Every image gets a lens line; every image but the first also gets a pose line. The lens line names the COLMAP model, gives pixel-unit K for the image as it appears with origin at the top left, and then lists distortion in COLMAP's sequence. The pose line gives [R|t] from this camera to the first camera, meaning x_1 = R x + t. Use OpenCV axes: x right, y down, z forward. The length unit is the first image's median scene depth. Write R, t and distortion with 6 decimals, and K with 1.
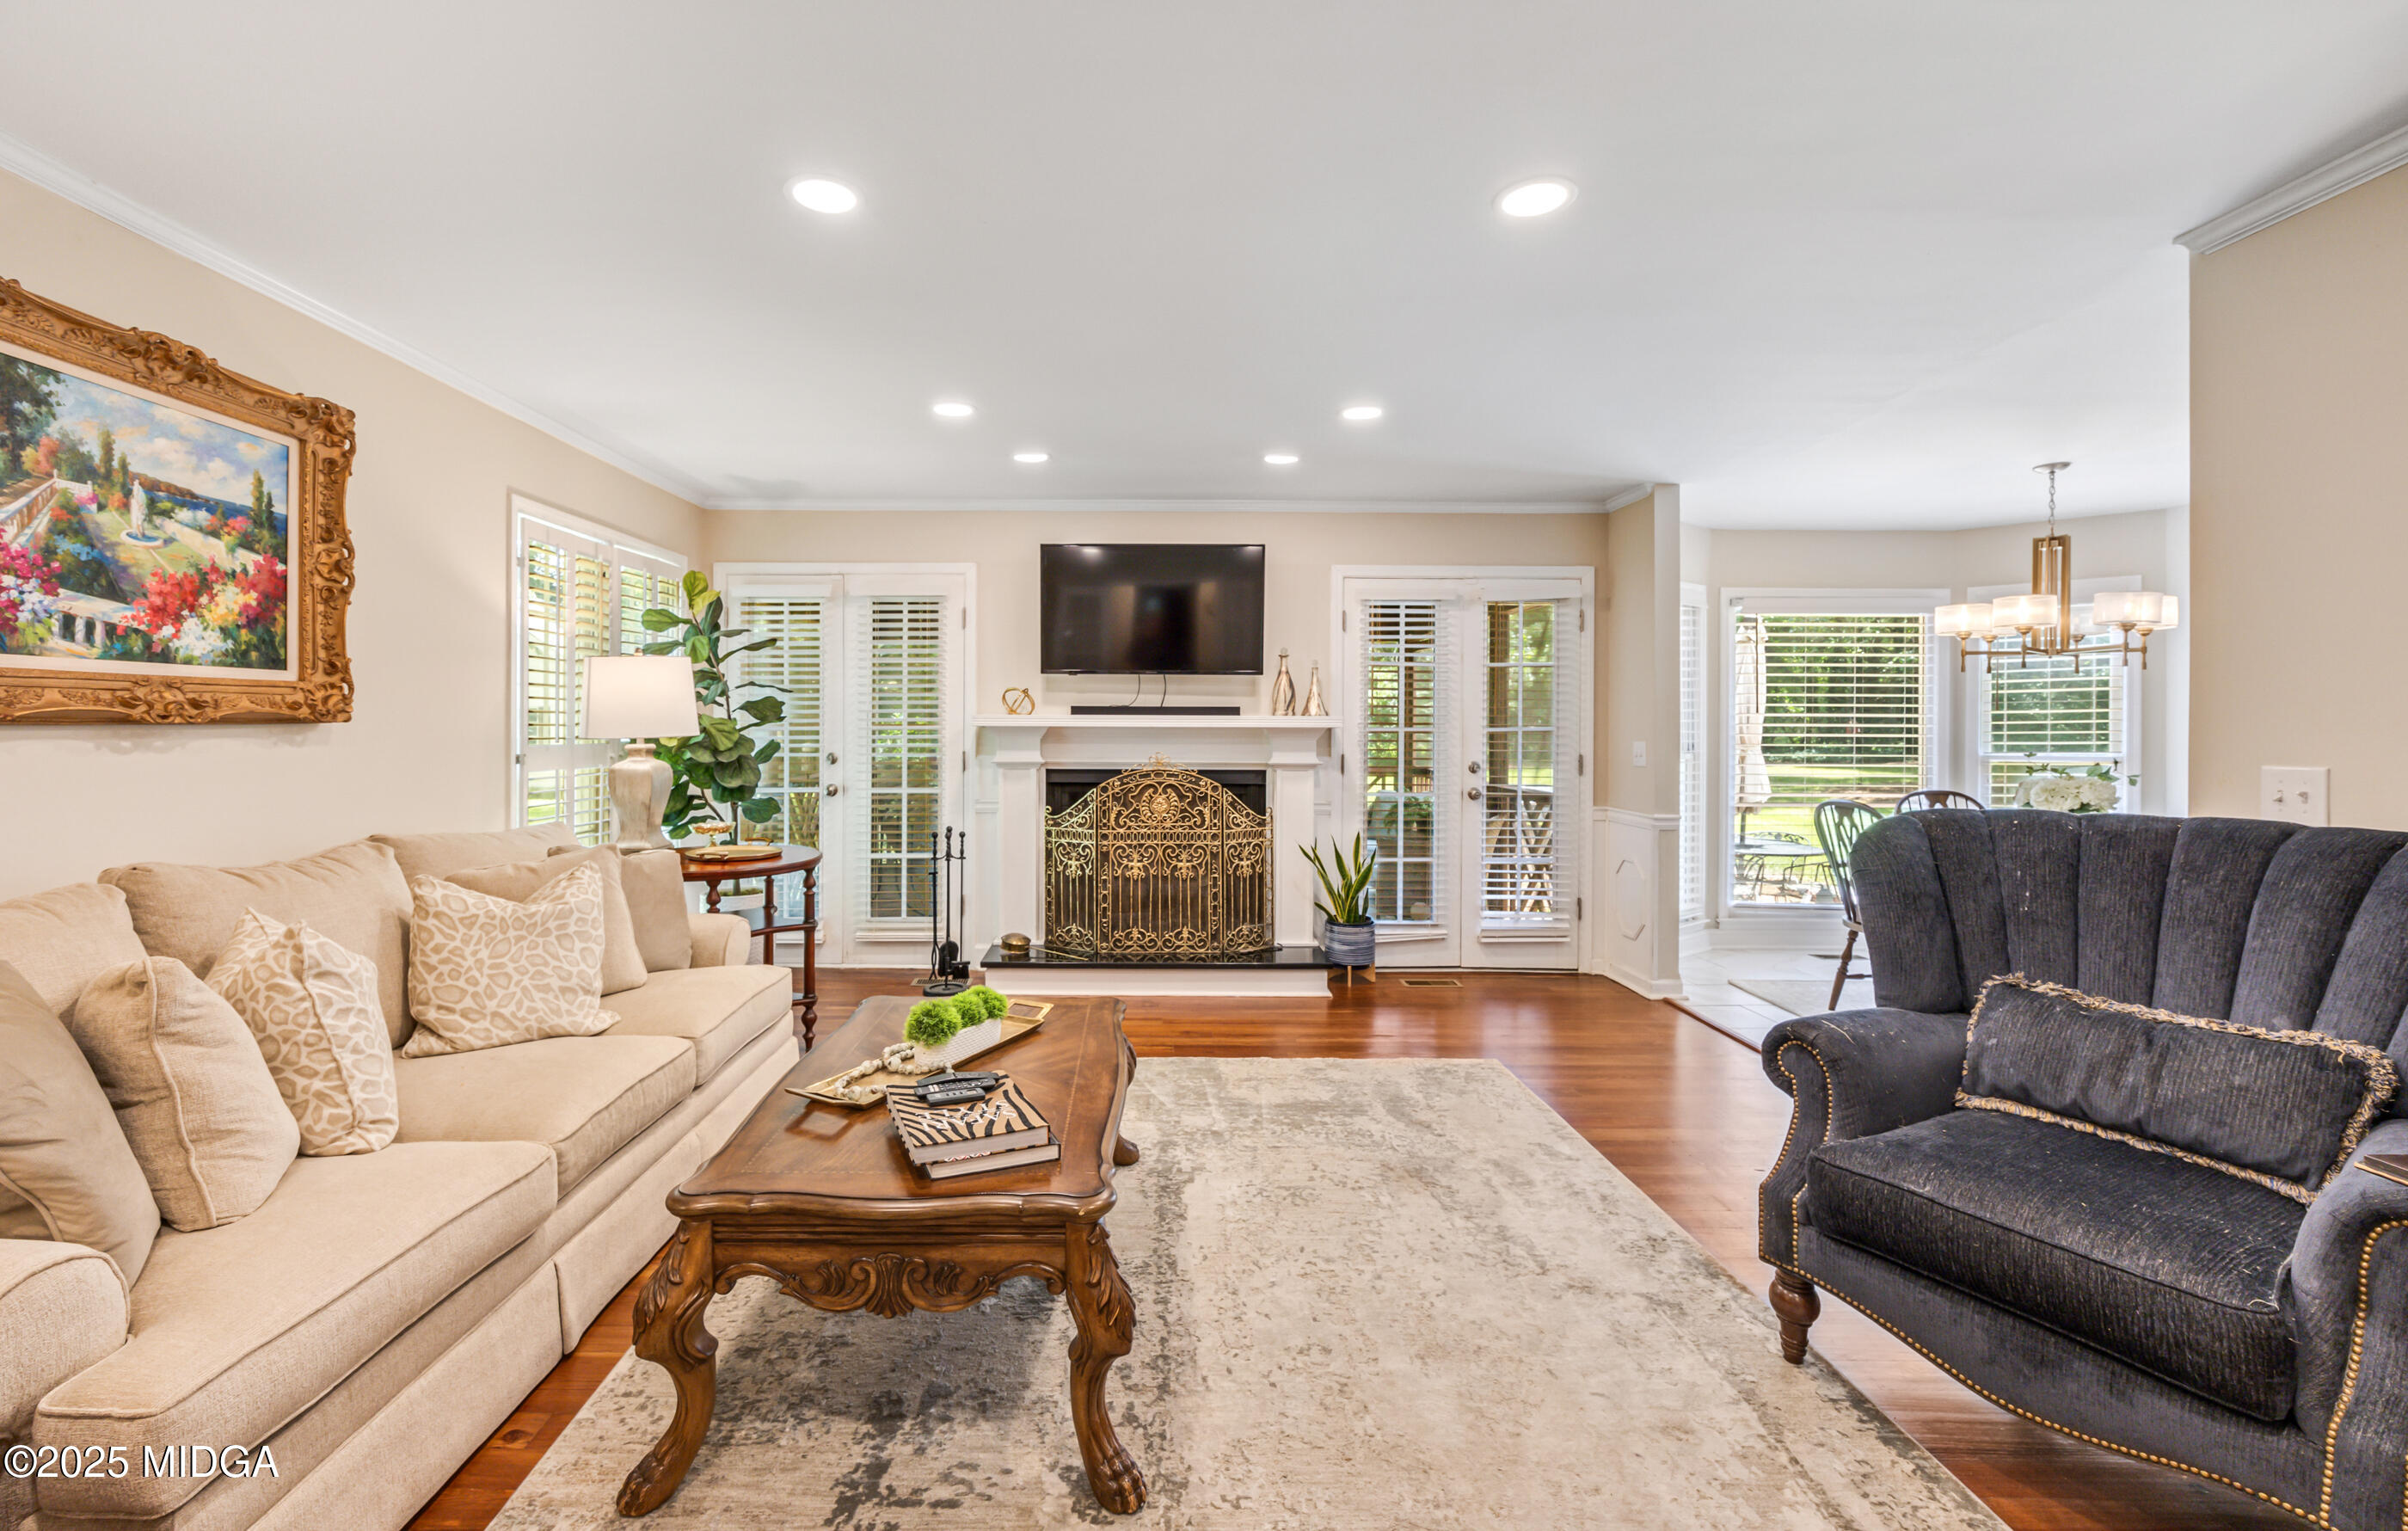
lens RADIAL K [[992.6, 0, 1157.1], [0, 992.6, 719.5], [0, 0, 1]] dist [0.000635, 0.000210]
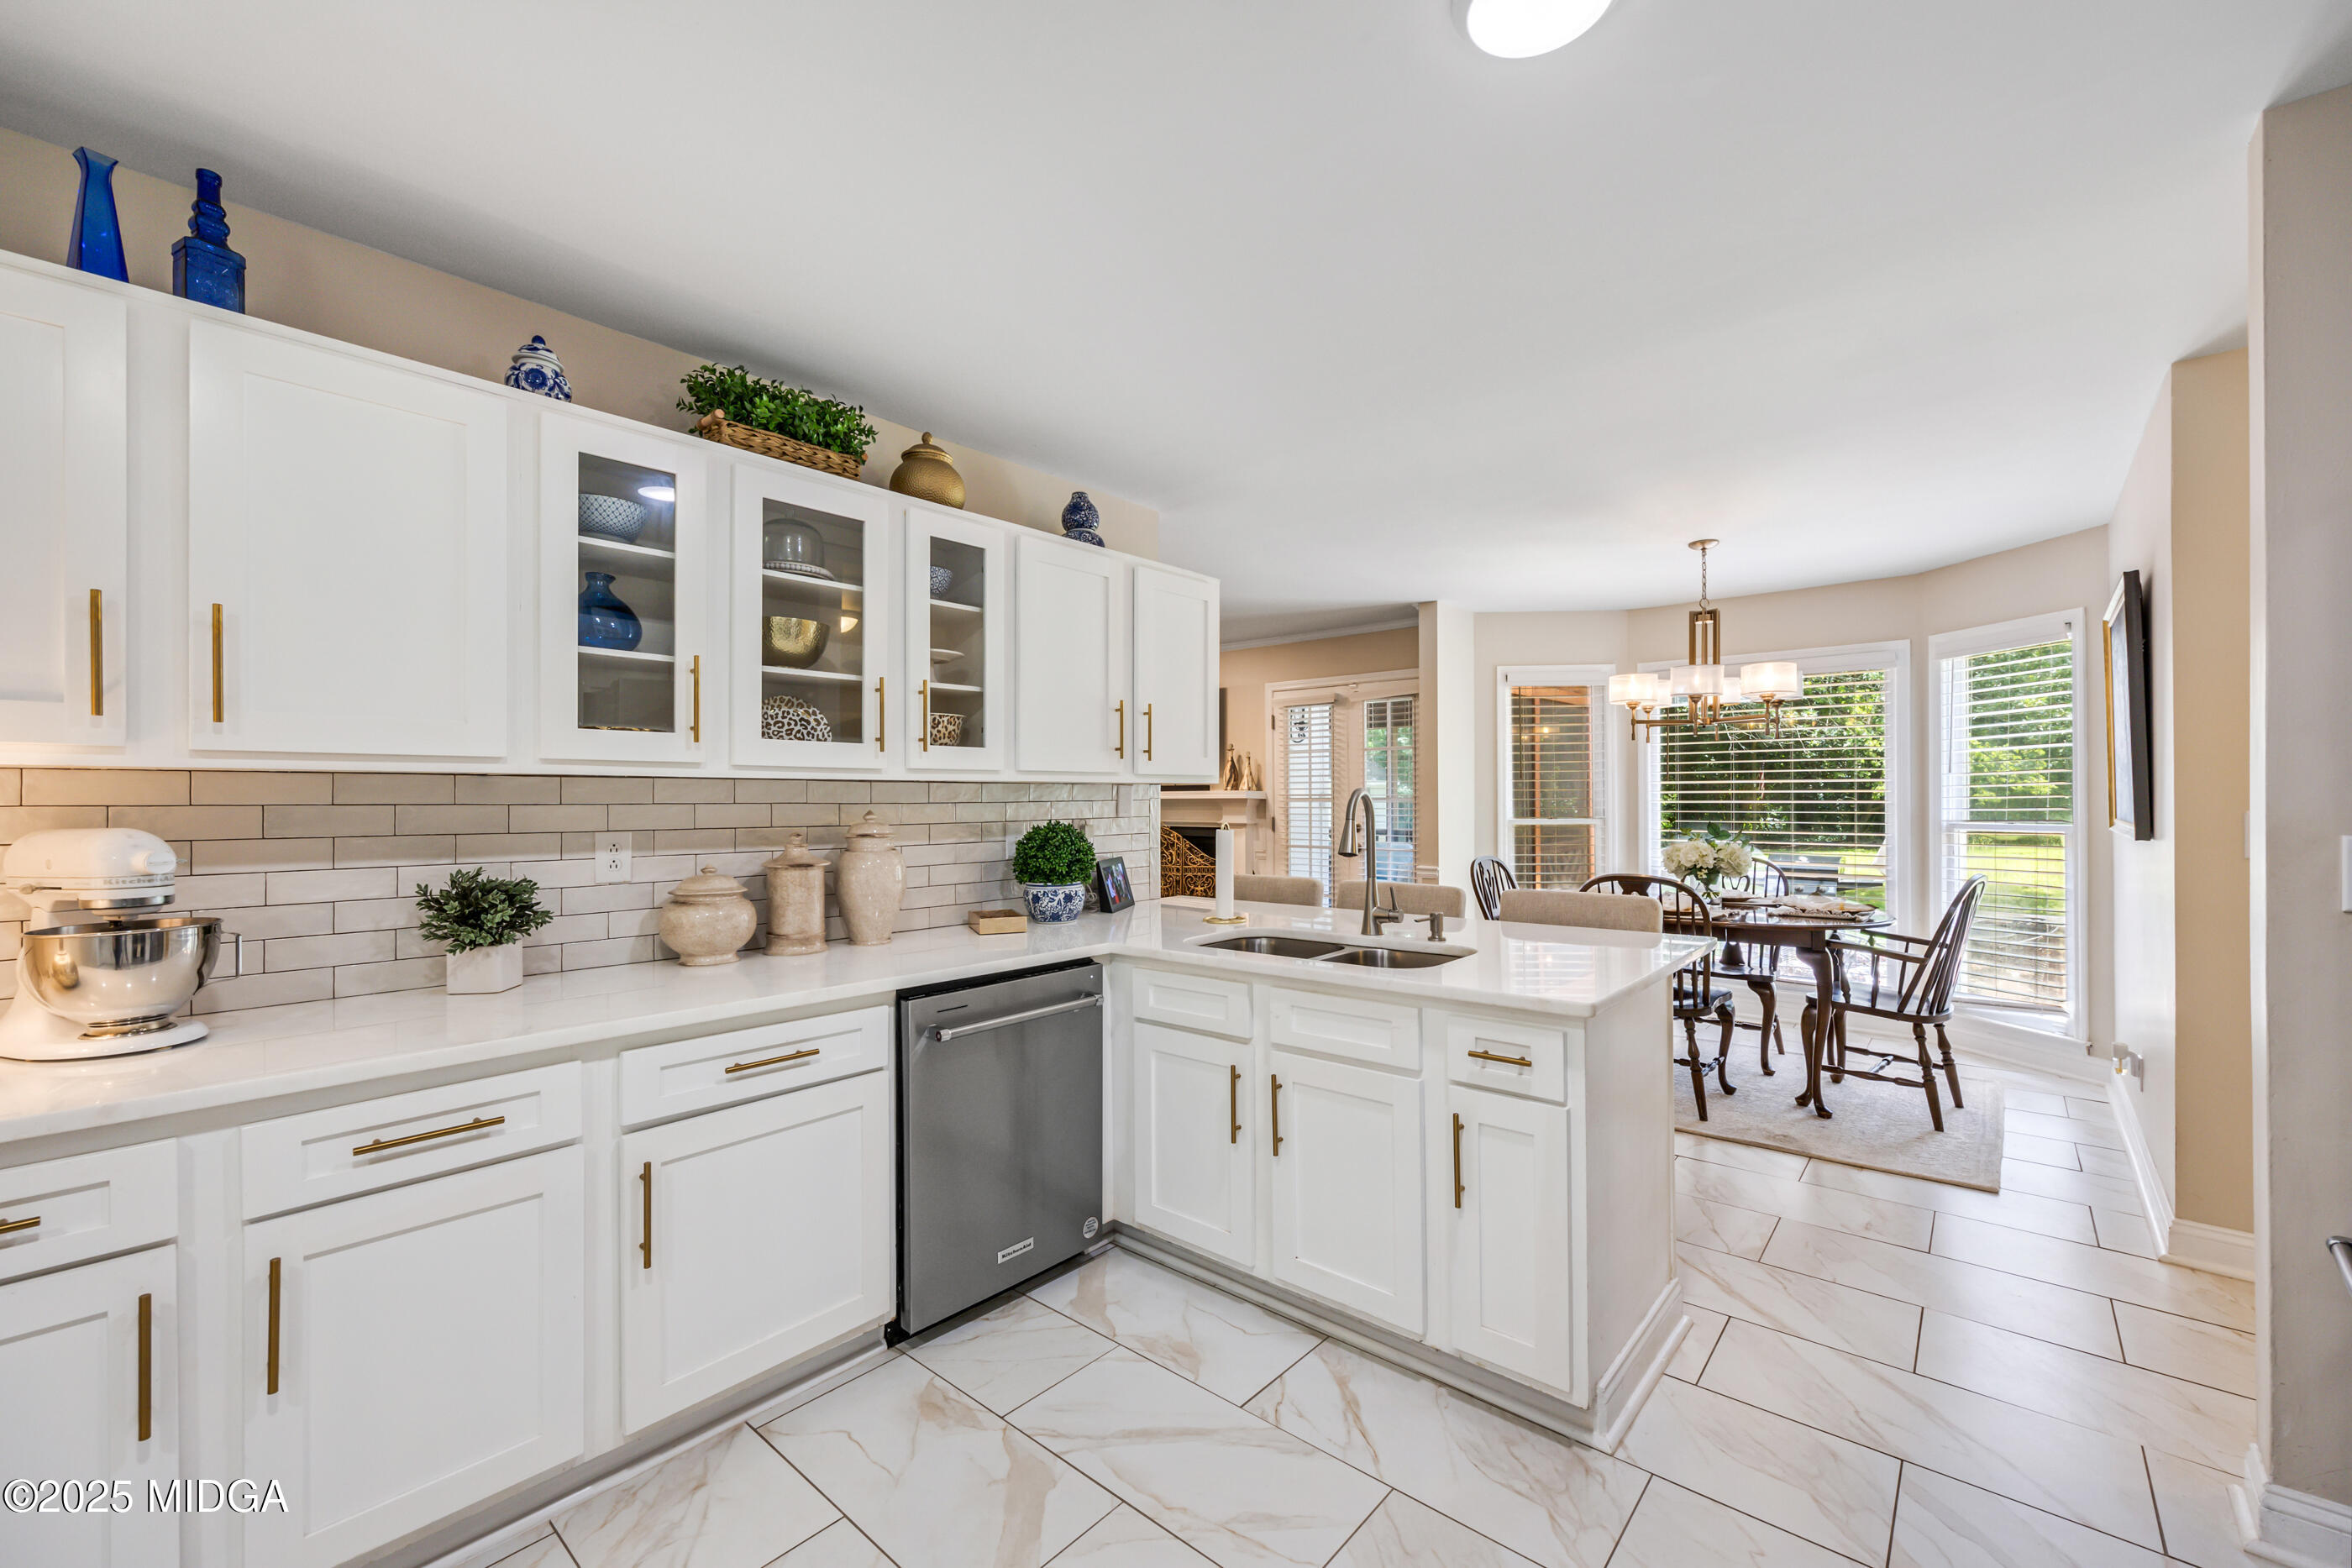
lens RADIAL K [[953.5, 0, 1183.4], [0, 953.5, 795.3], [0, 0, 1]] dist [-0.000110, 0.000114]
pose [[0.752451, -0.010121, -0.658570, 2.007453], [0.012482, 0.999921, -0.001106, 0.007656], [0.658529, -0.007388, 0.752519, -0.210833]]
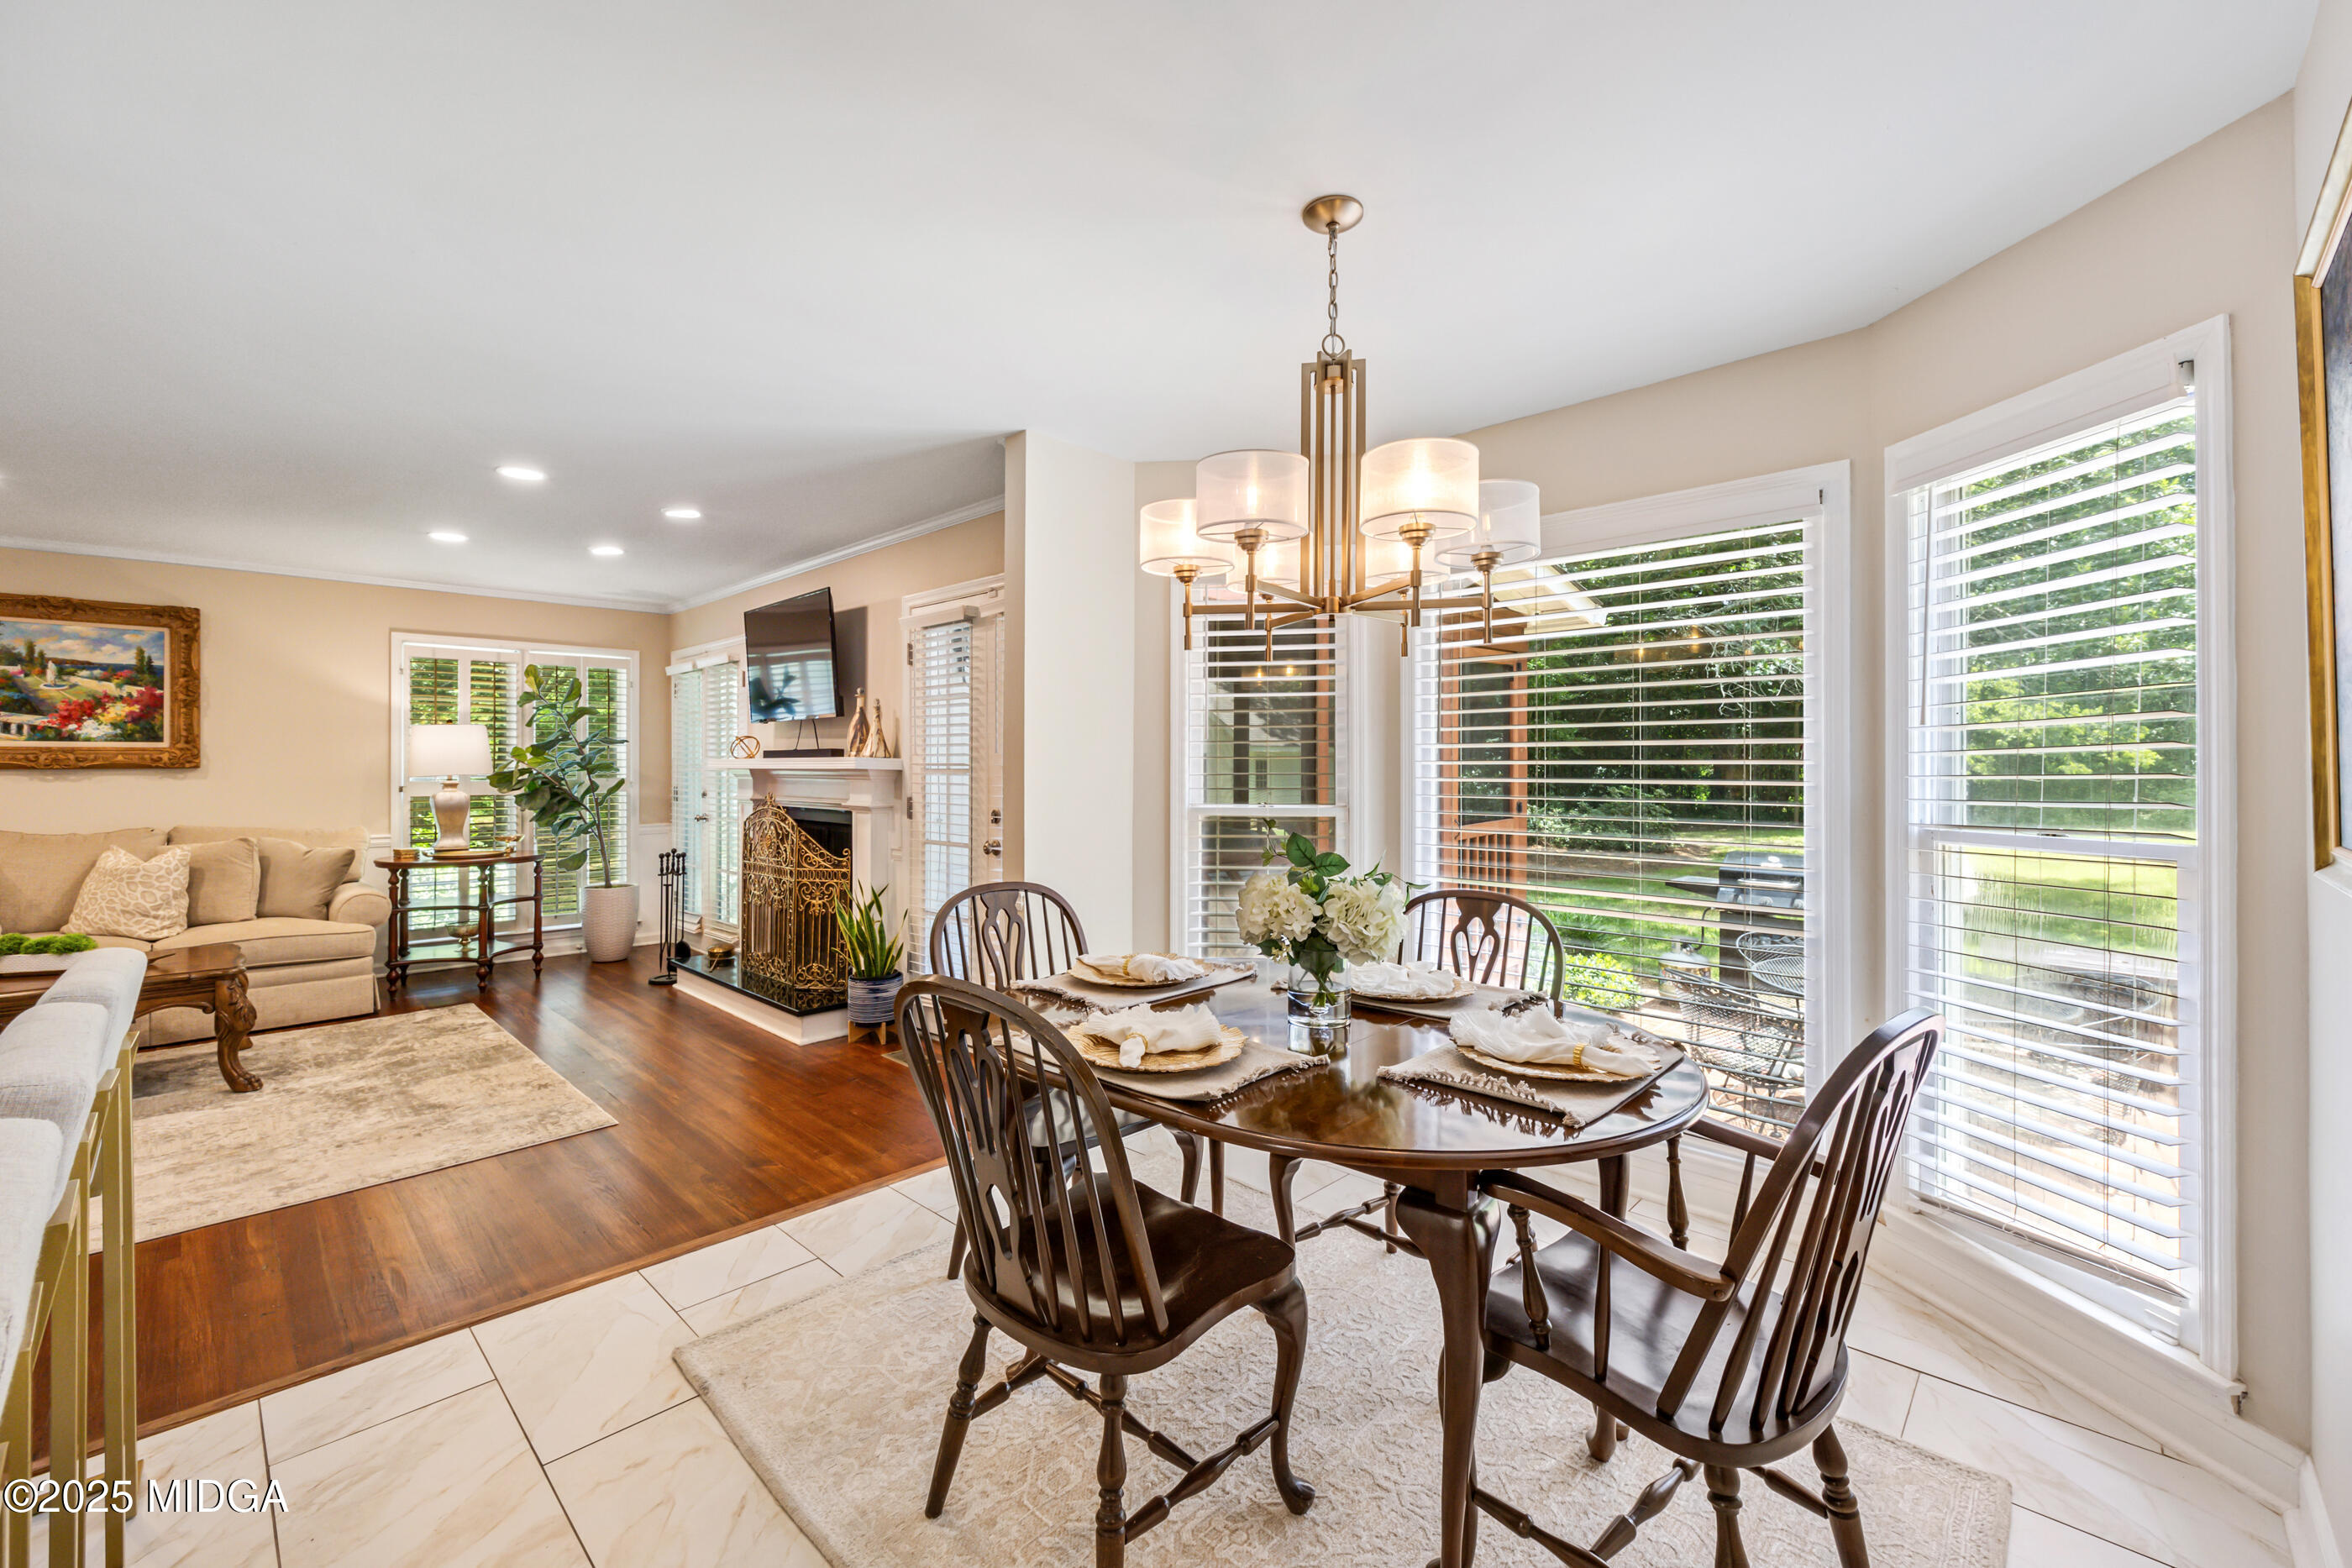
lens RADIAL K [[962.2, 0, 1178.7], [0, 962.2, 759.6], [0, 0, 1]] dist [-0.000831, -0.000646]
pose [[0.713567, -0.009639, -0.700520, 2.040610], [0.006797, 0.999954, -0.006836, 0.014133], [0.700554, 0.000116, 0.713600, 1.086943]]
